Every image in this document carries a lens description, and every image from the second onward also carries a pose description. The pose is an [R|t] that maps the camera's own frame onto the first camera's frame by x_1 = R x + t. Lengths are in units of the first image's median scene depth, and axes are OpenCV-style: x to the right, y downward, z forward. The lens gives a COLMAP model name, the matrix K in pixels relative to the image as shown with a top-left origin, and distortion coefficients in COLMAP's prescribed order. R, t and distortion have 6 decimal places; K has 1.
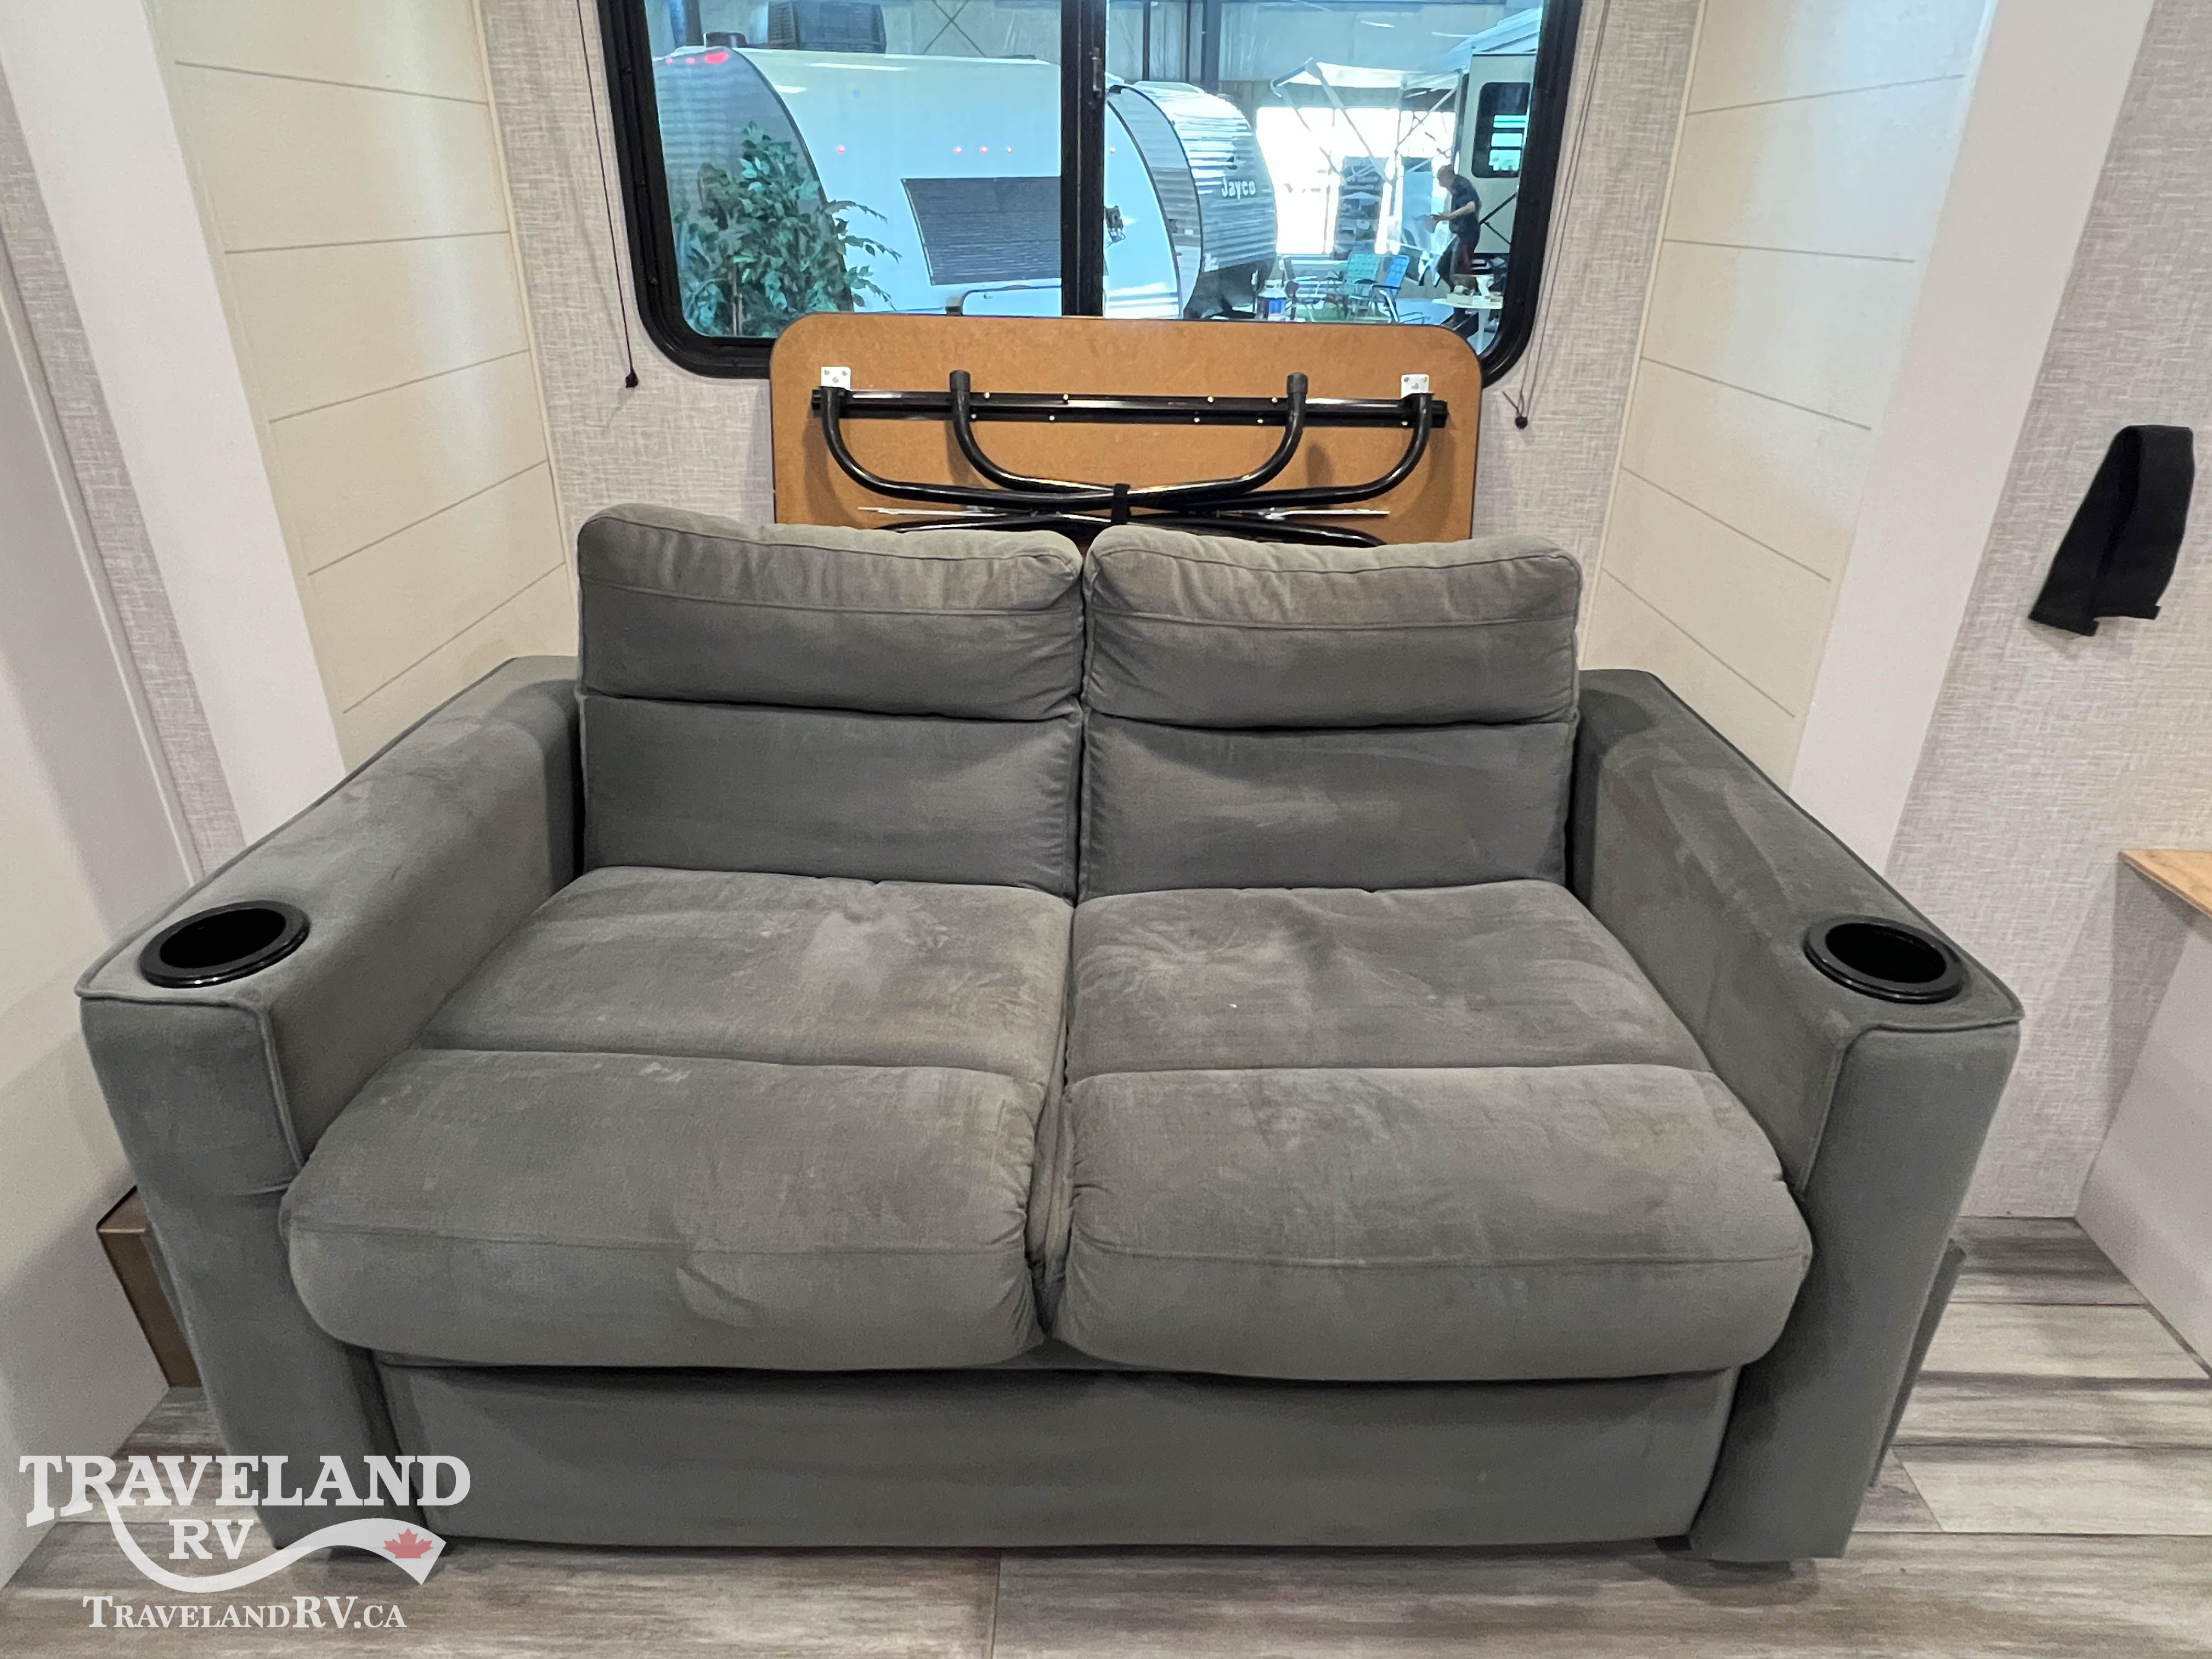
lens RADIAL K [[1294.6, 0, 1116.6], [0, 1294.6, 825.2], [0, 0, 1]] dist [0.001045, -0.000618]
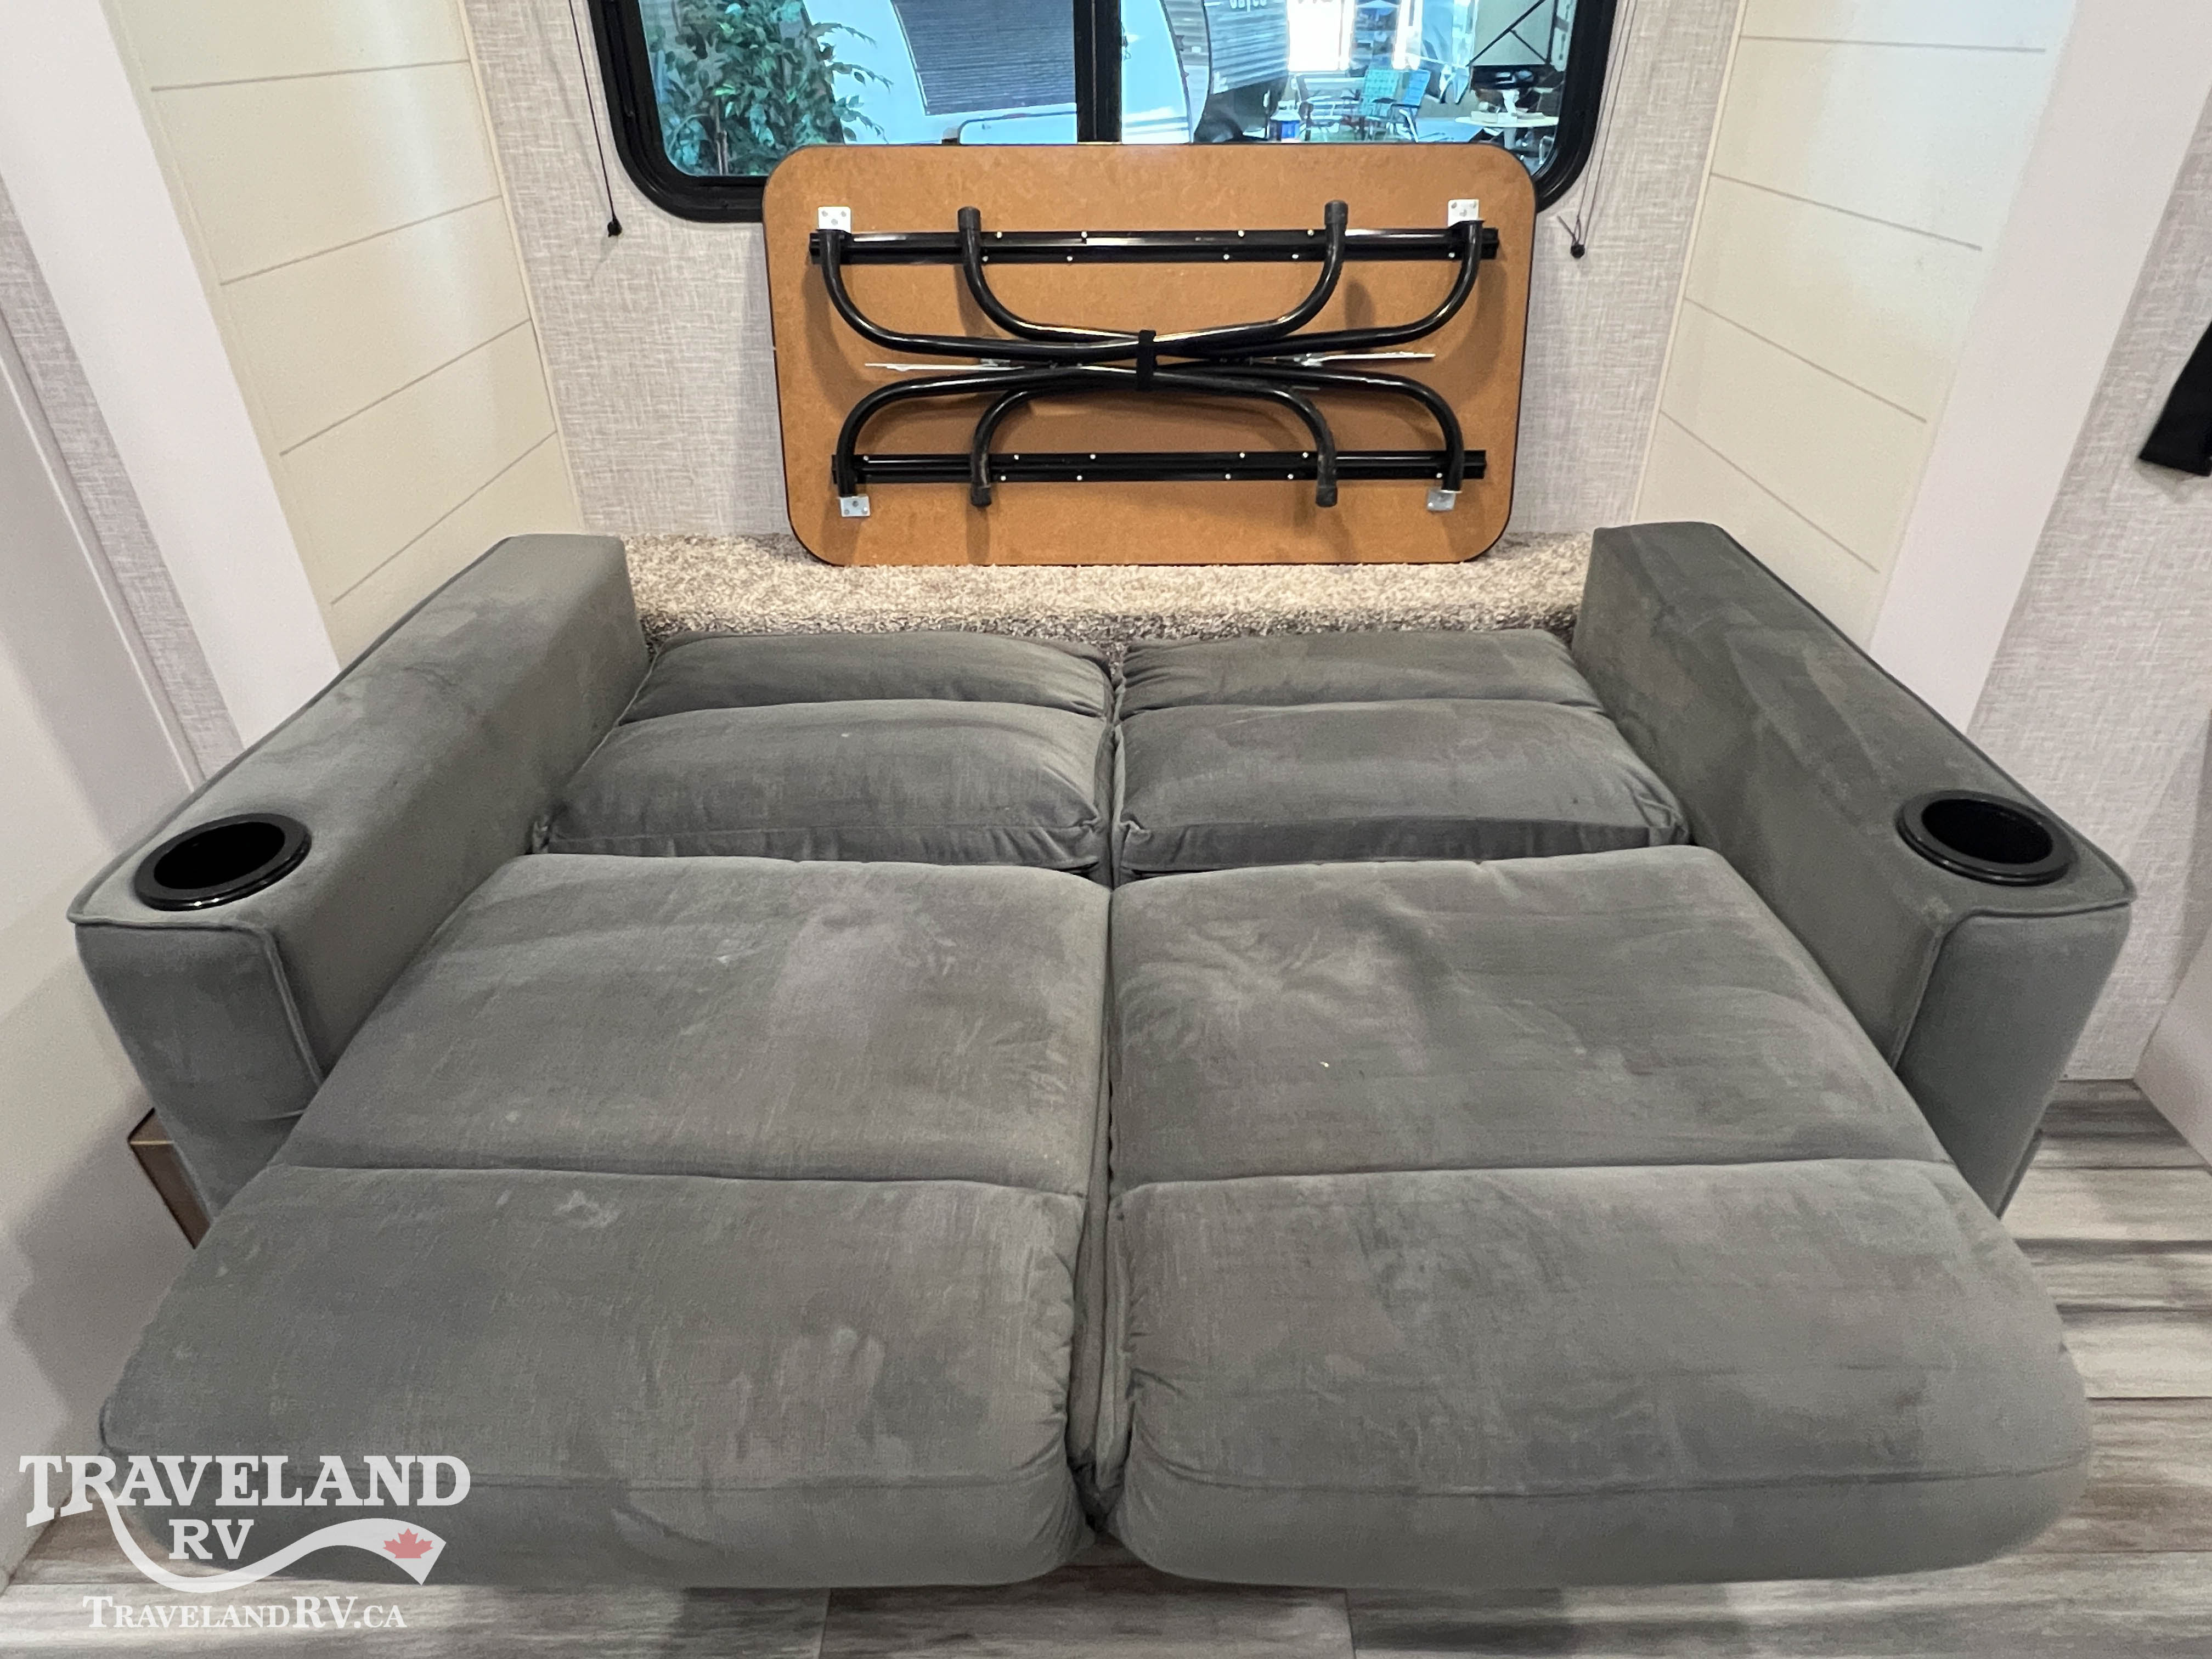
lens RADIAL K [[1294.6, 0, 1124.6], [0, 1294.6, 825.1], [0, 0, 1]] dist [0.001045, -0.000618]
pose [[0.999733, -0.021865, -0.007415, -0.016204], [0.022540, 0.993858, 0.108346, -0.014981], [0.005000, -0.108484, 0.994086, 0.046675]]
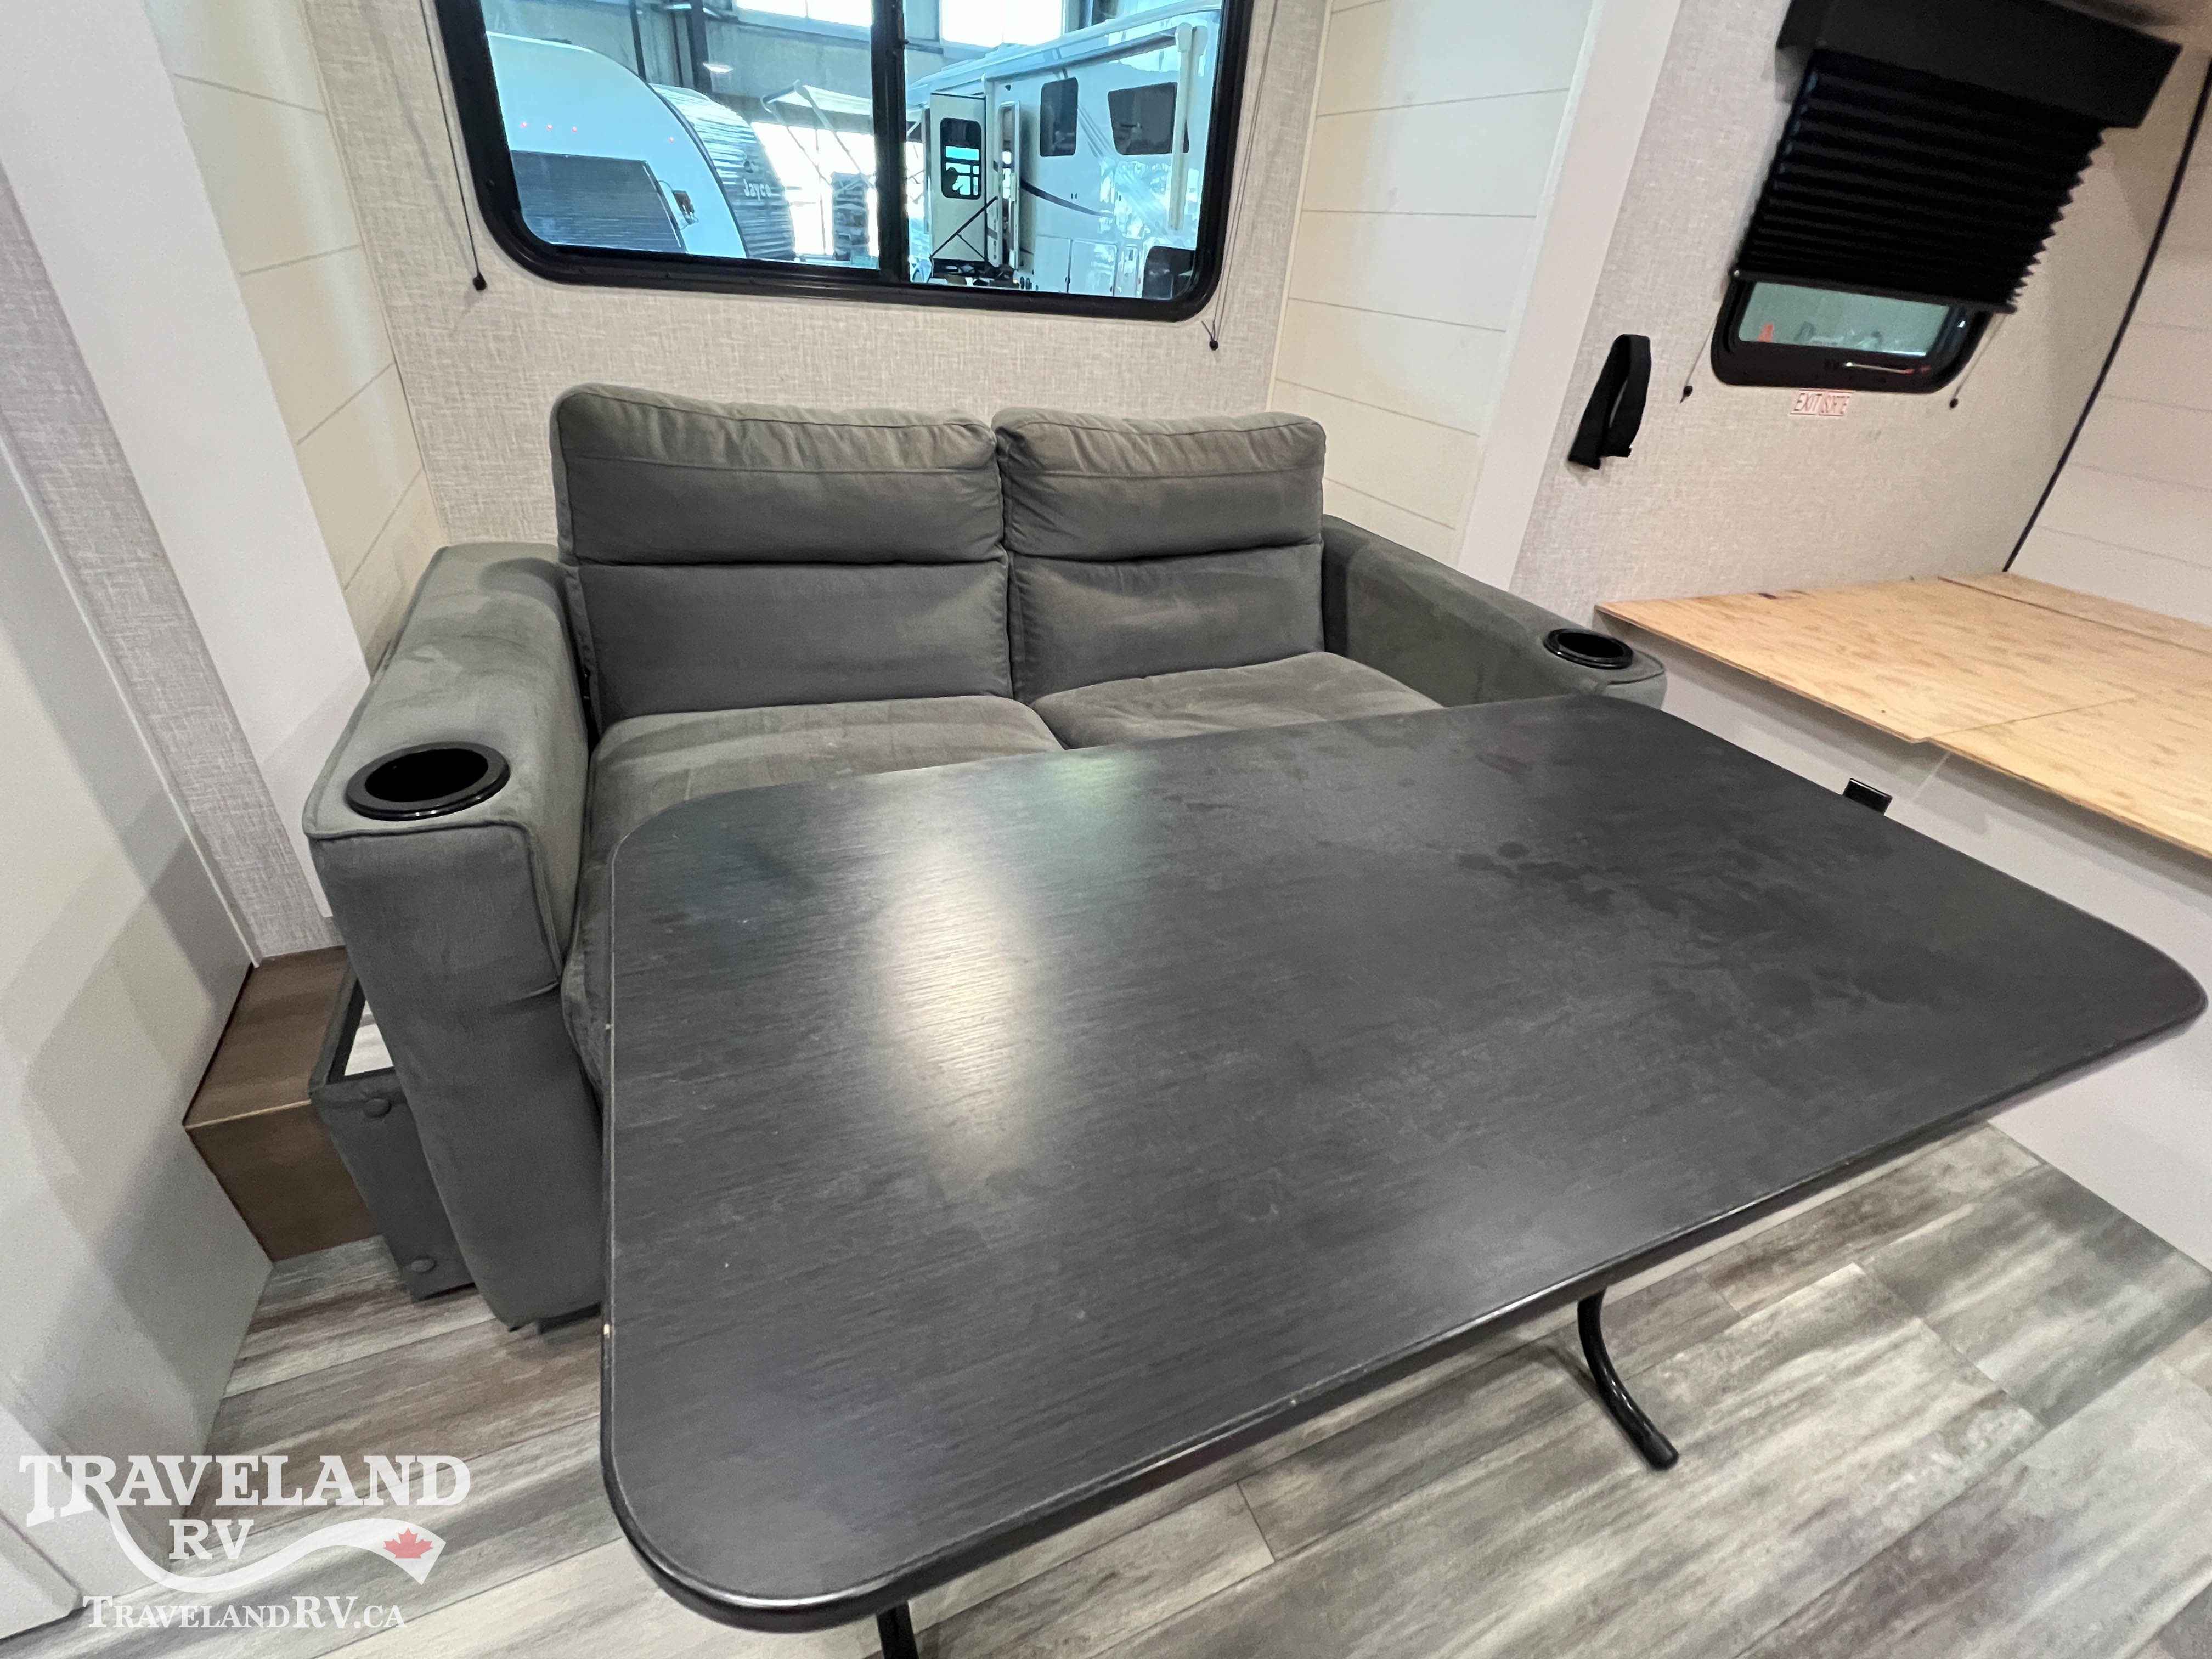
lens RADIAL K [[970.7, 0, 1118.9], [0, 970.7, 825.9], [0, 0, 1]] dist [-0.005713, 0.002322]
pose [[0.914806, -0.161339, 0.370270, -0.329965], [0.119118, 0.983748, 0.134351, 0.062062], [-0.385928, -0.078800, 0.919157, 0.045894]]
